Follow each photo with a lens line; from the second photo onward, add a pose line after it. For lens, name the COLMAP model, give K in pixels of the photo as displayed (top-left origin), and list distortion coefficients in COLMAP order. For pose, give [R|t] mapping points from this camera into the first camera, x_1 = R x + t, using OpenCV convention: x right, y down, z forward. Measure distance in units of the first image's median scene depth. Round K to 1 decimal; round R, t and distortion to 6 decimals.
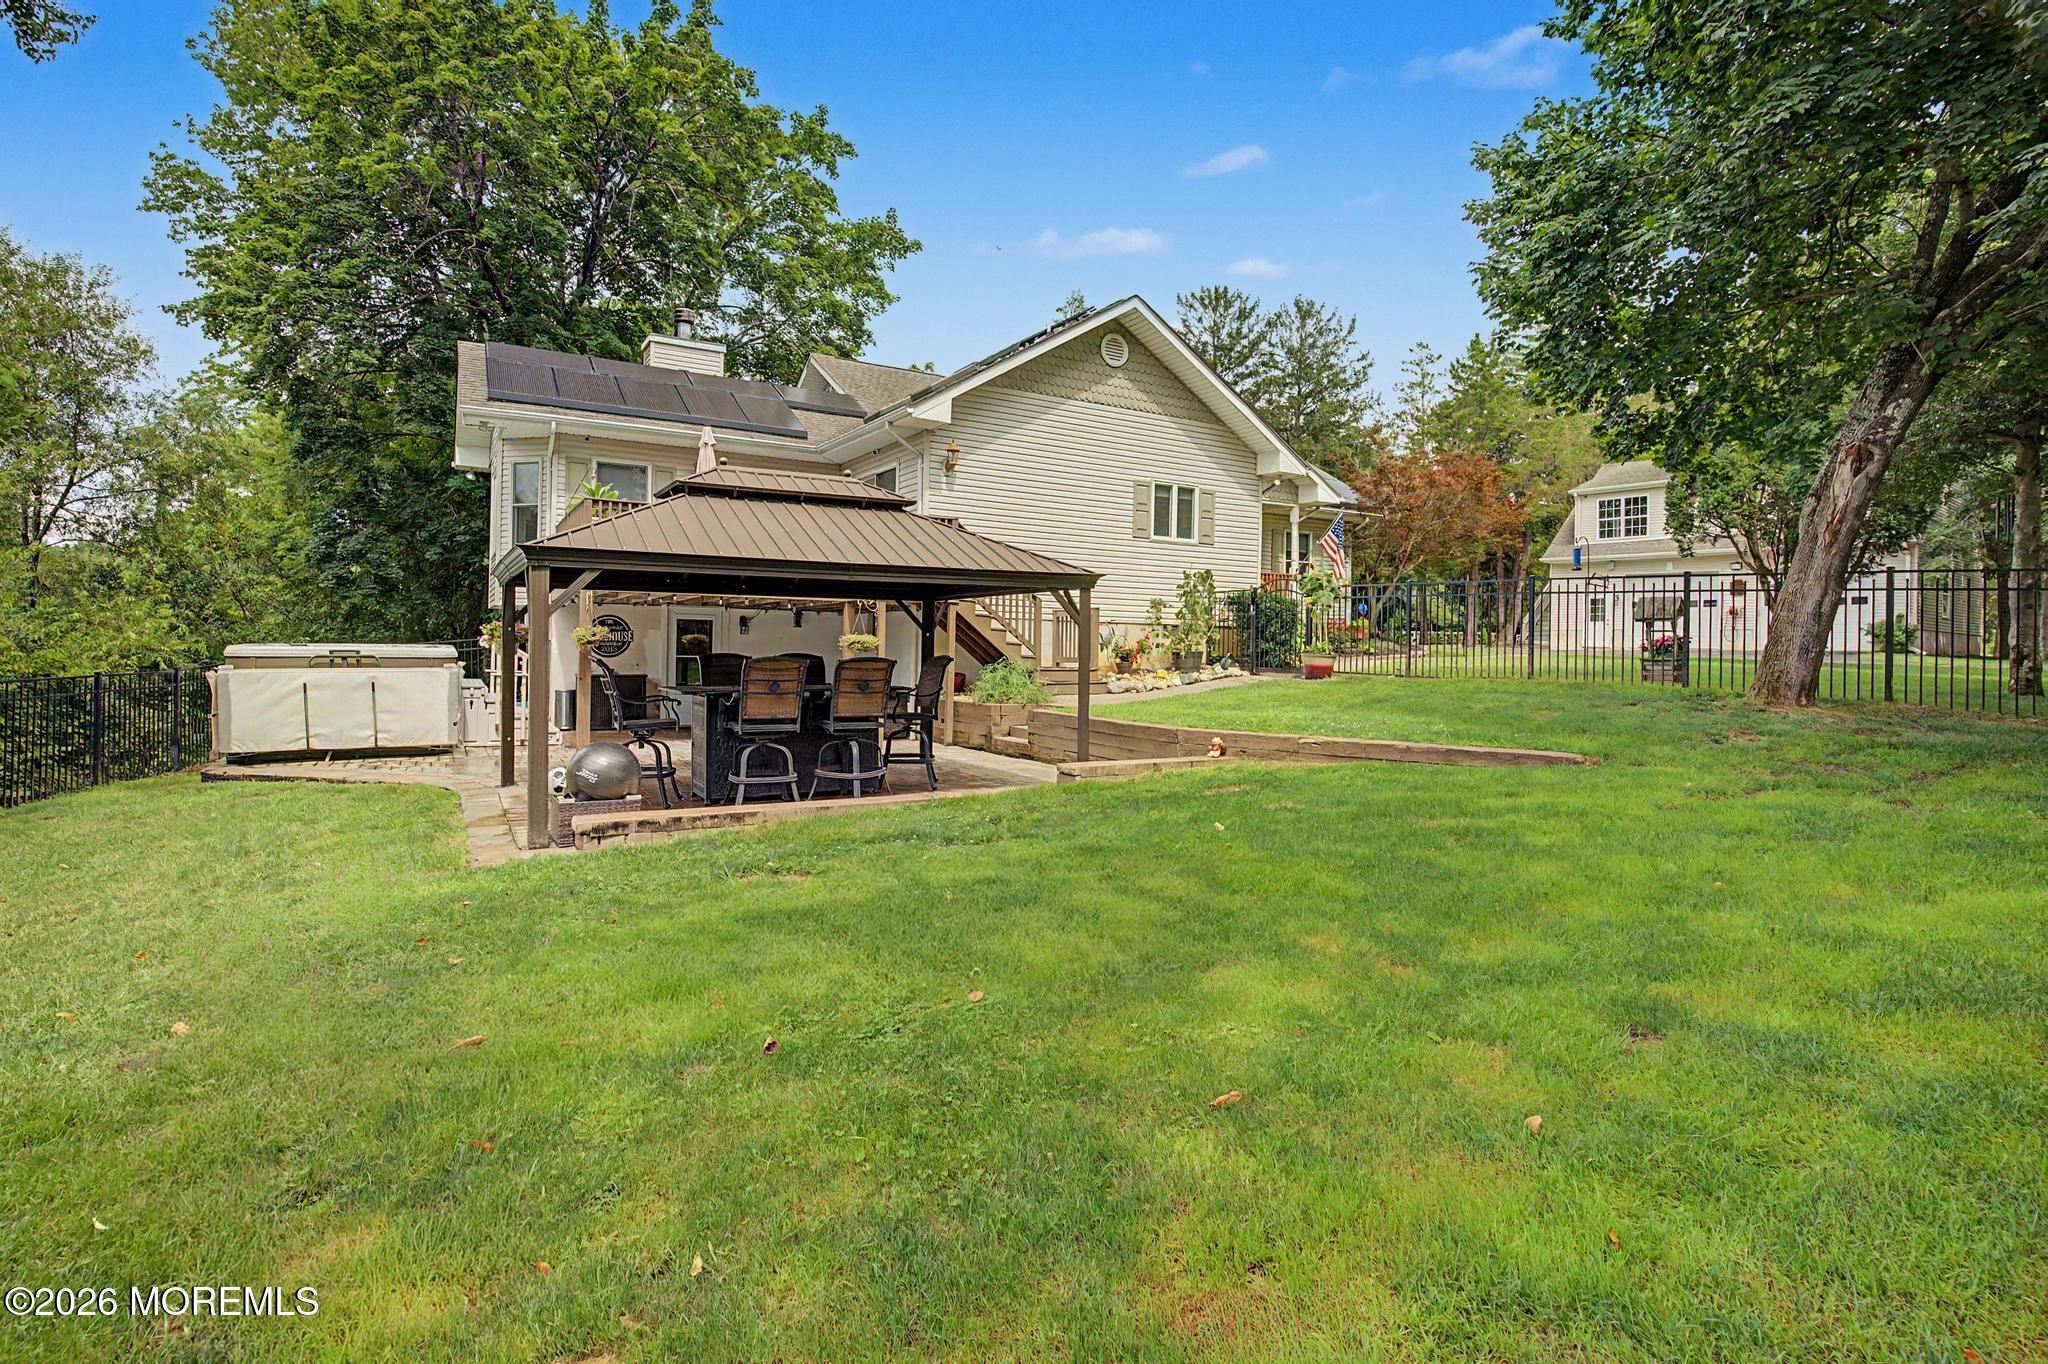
lens RADIAL K [[1011.3, 0, 1012.2], [0, 1011.3, 643.3], [0, 0, 1]] dist [-0.004340, -0.000886]
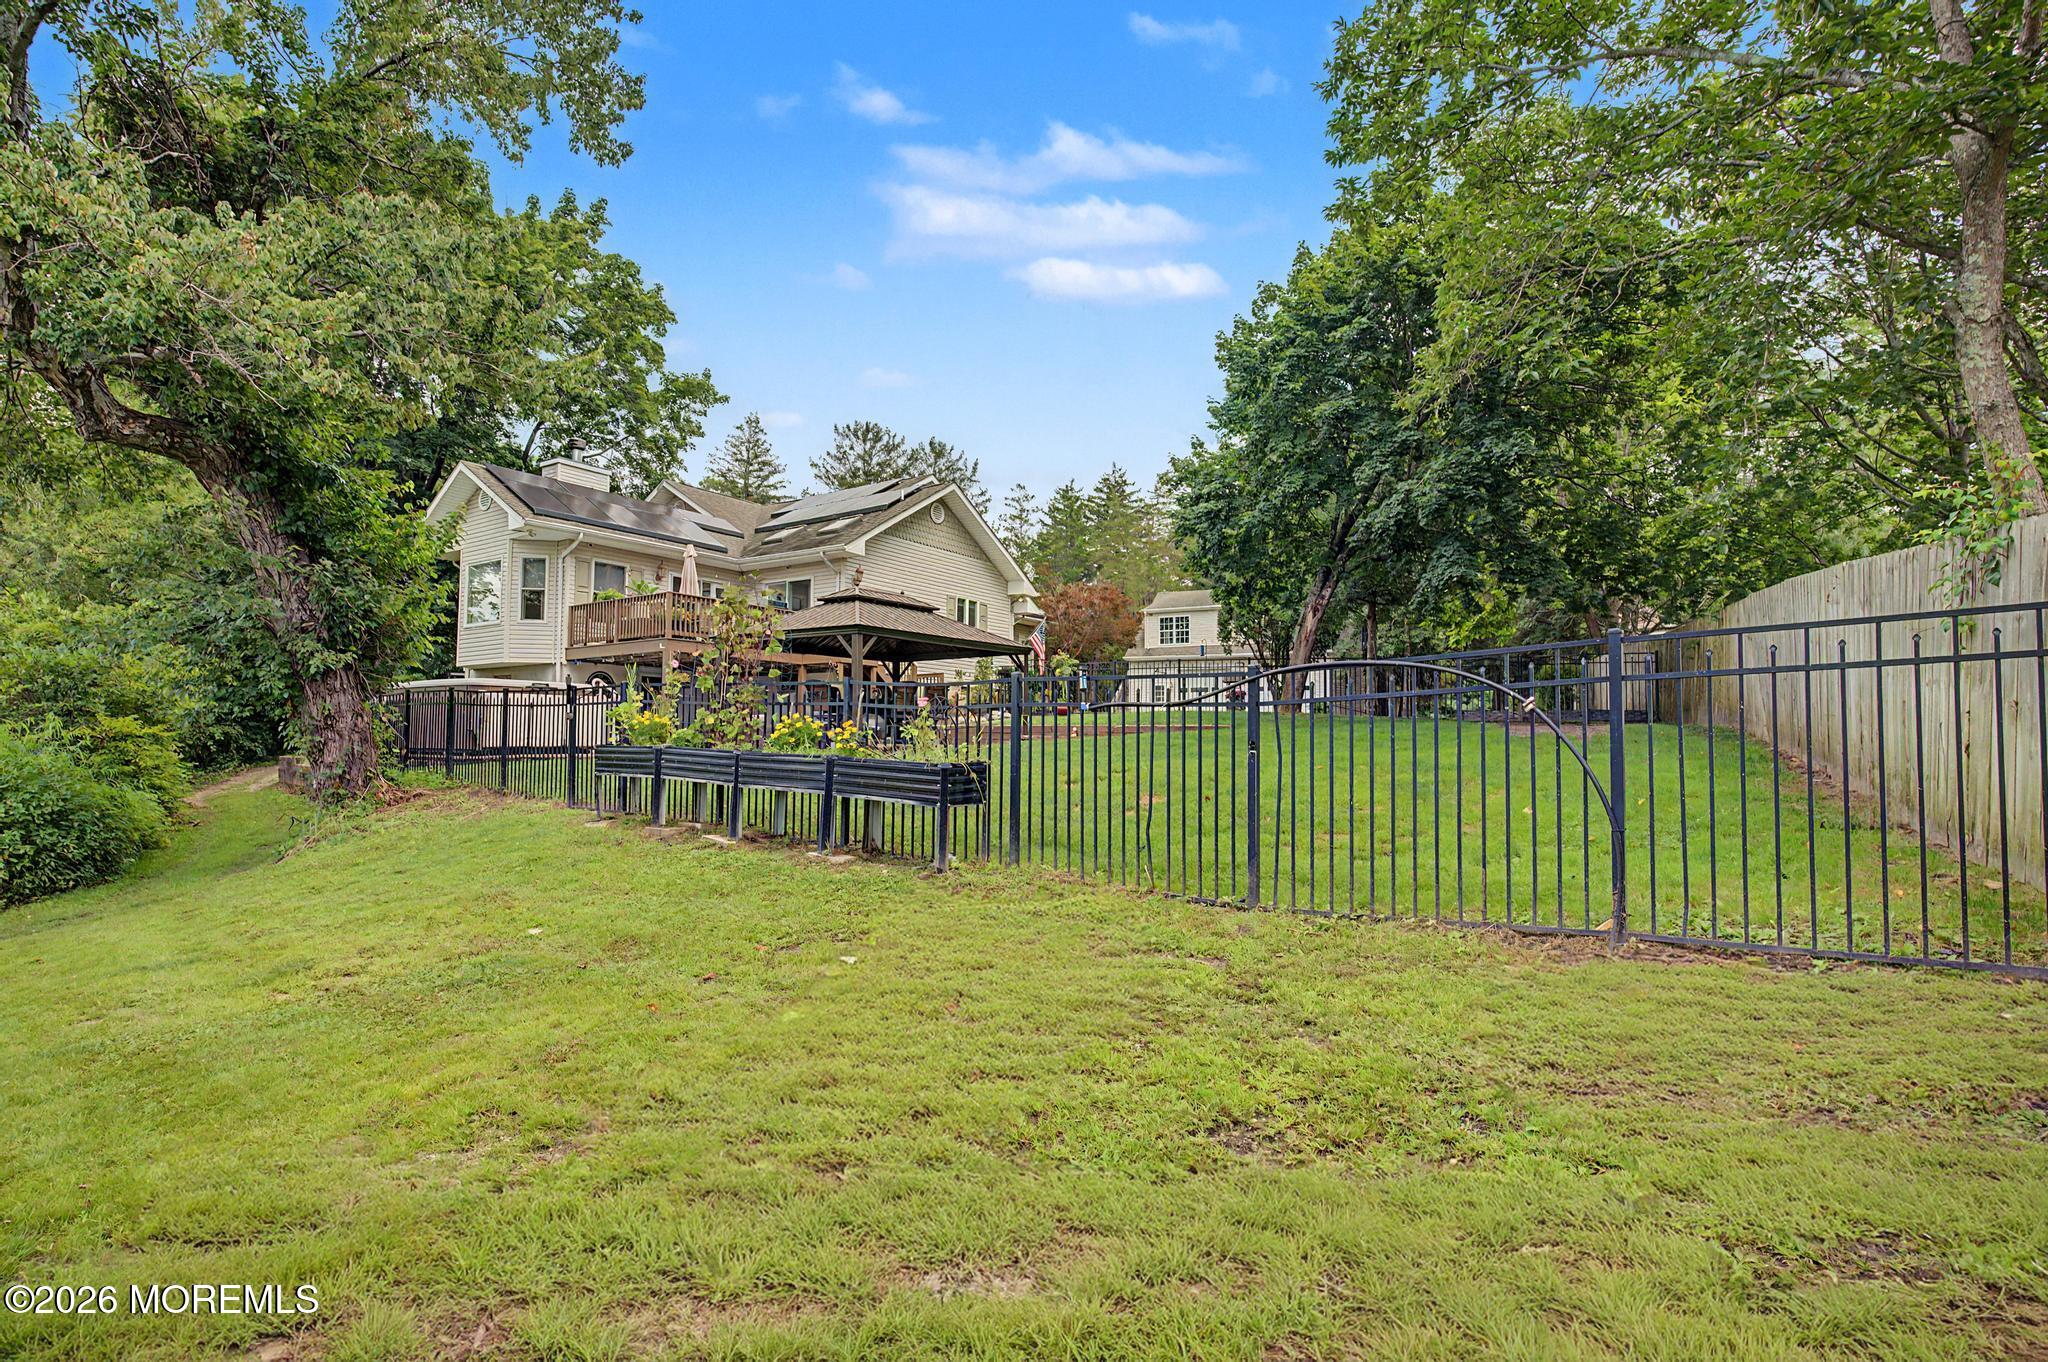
lens RADIAL K [[992.8, 0, 1024.6], [0, 992.8, 711.1], [0, 0, 1]] dist [0.000212, 0.000141]
pose [[0.908857, 0.006222, 0.417061, -0.314842], [0.004916, 0.999659, -0.025628, 0.046477], [-0.417078, 0.025342, 0.908517, -0.349573]]
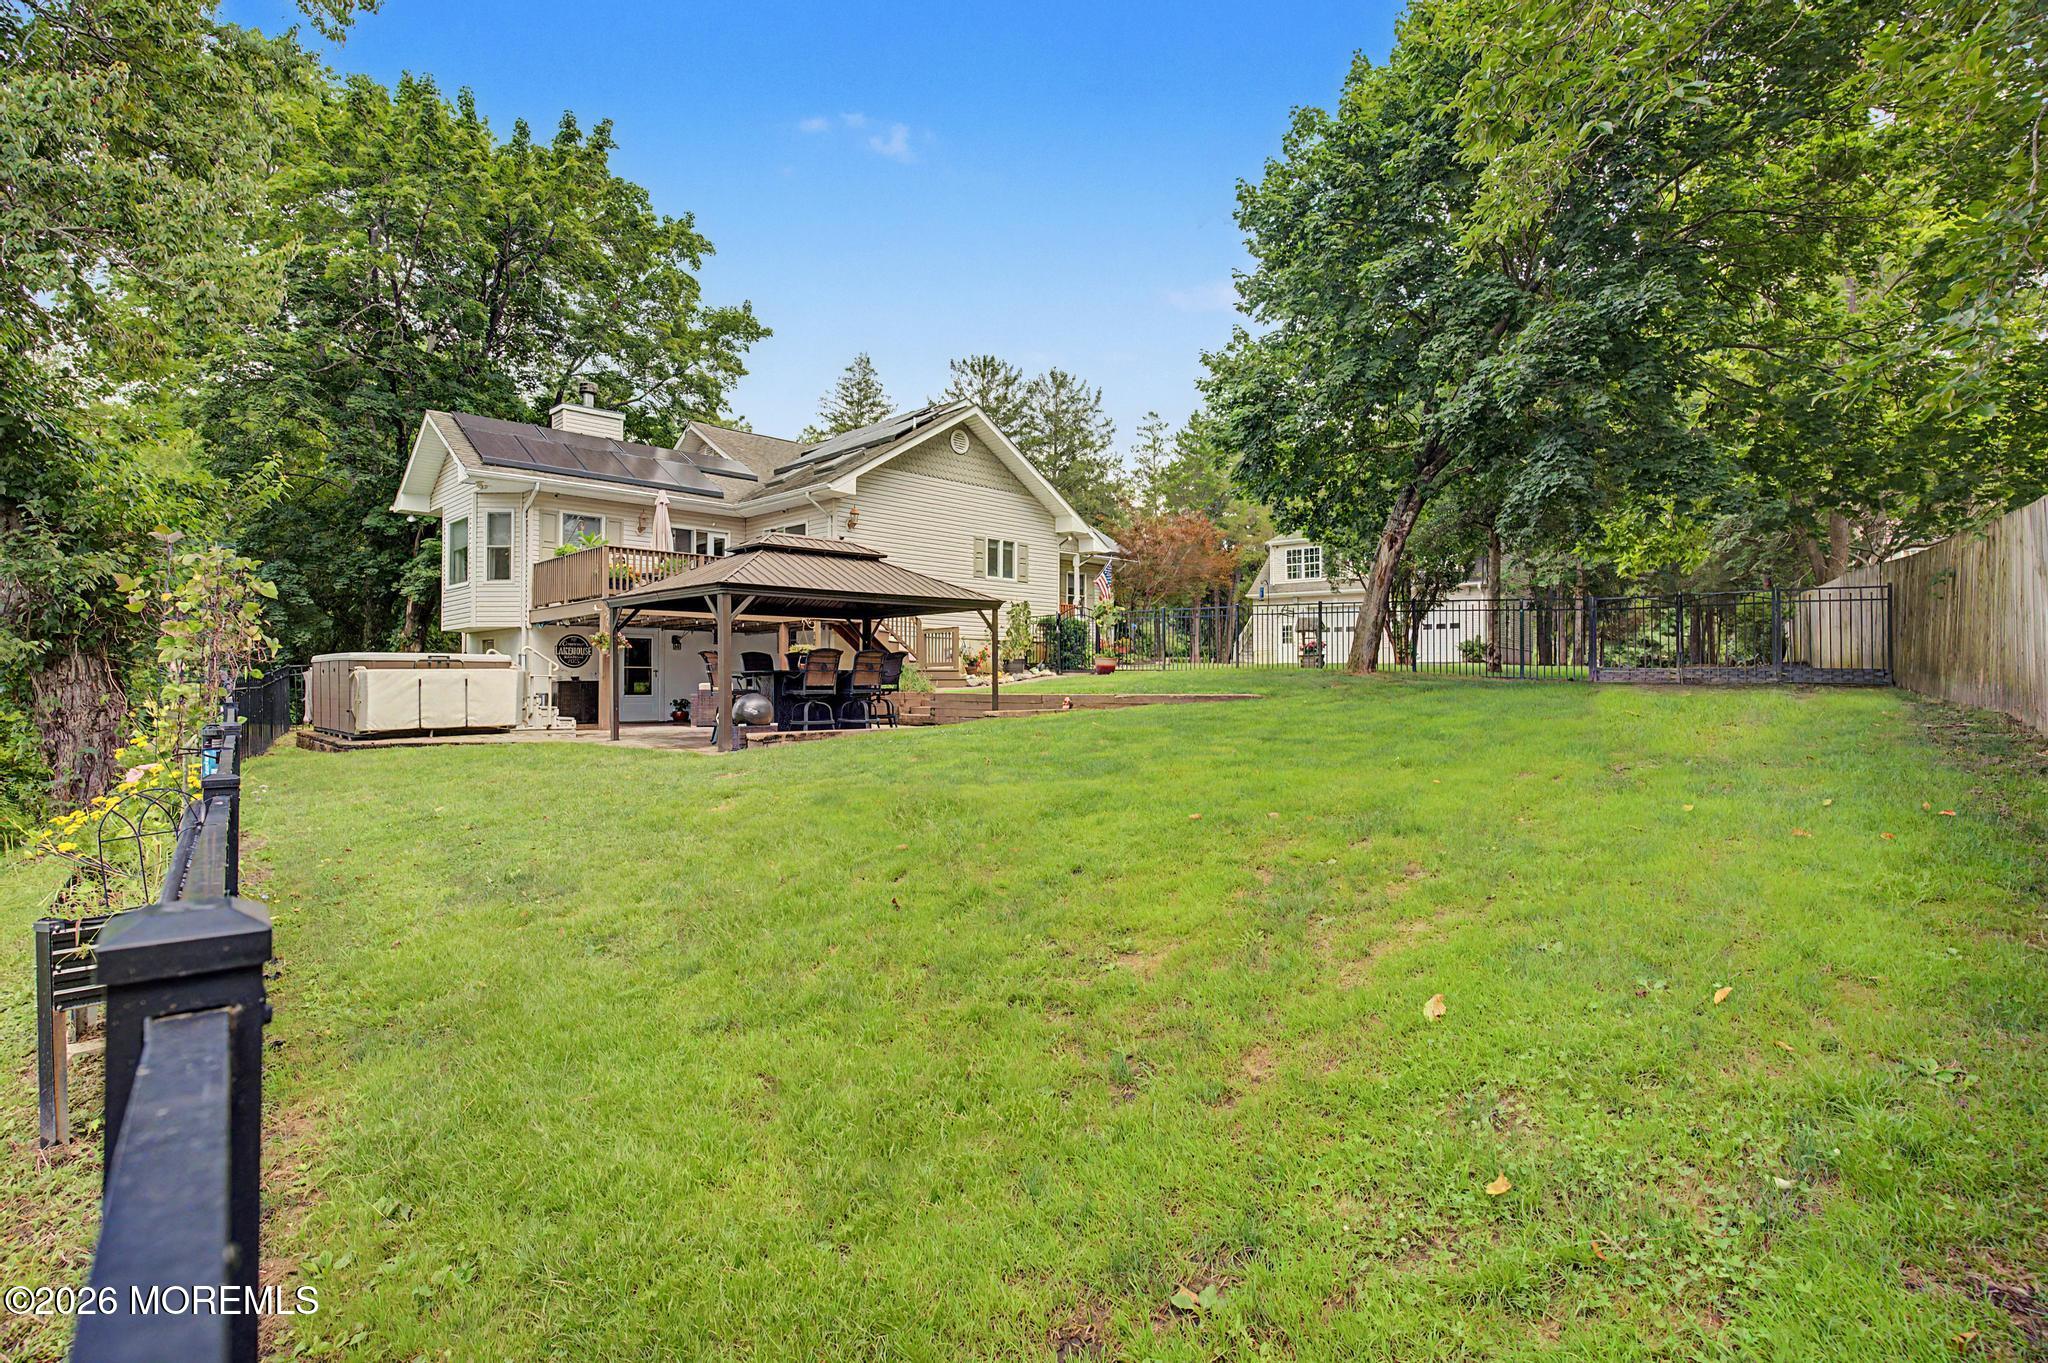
lens RADIAL K [[988.8, 0, 1020.4], [0, 988.8, 668.2], [0, 0, 1]] dist [-0.001353, 0.001942]
pose [[0.968048, -0.013336, 0.250412, -0.119648], [0.015400, 0.999862, -0.006285, 0.022019], [-0.250293, 0.009941, 0.968119, -0.243559]]
